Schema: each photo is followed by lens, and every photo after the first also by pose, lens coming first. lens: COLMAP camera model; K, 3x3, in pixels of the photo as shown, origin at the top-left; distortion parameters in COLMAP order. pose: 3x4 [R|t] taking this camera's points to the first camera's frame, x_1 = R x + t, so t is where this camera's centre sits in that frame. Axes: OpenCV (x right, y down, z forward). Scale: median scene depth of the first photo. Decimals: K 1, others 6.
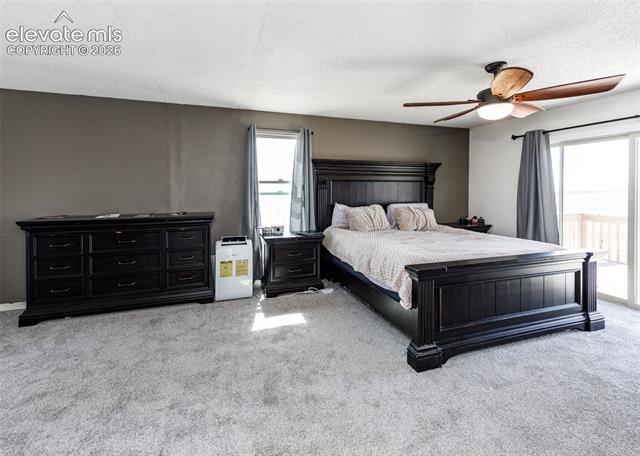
lens RADIAL K [[282.4, 0, 318.3], [0, 282.4, 195.2], [0, 0, 1]] dist [-0.000137, -0.000004]
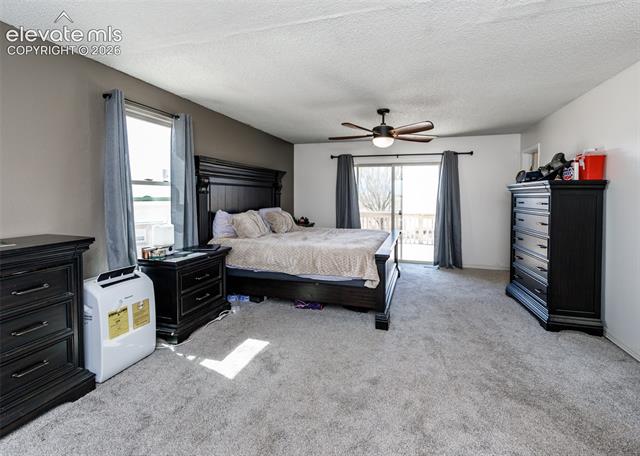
lens RADIAL K [[289.7, 0, 321.0], [0, 289.7, 205.2], [0, 0, 1]] dist [-0.000466, -0.000051]
pose [[0.579082, -0.022698, 0.814953, -0.523284], [0.012042, 0.999741, 0.019288, -0.000053], [-0.815180, -0.001356, 0.579206, 0.254640]]
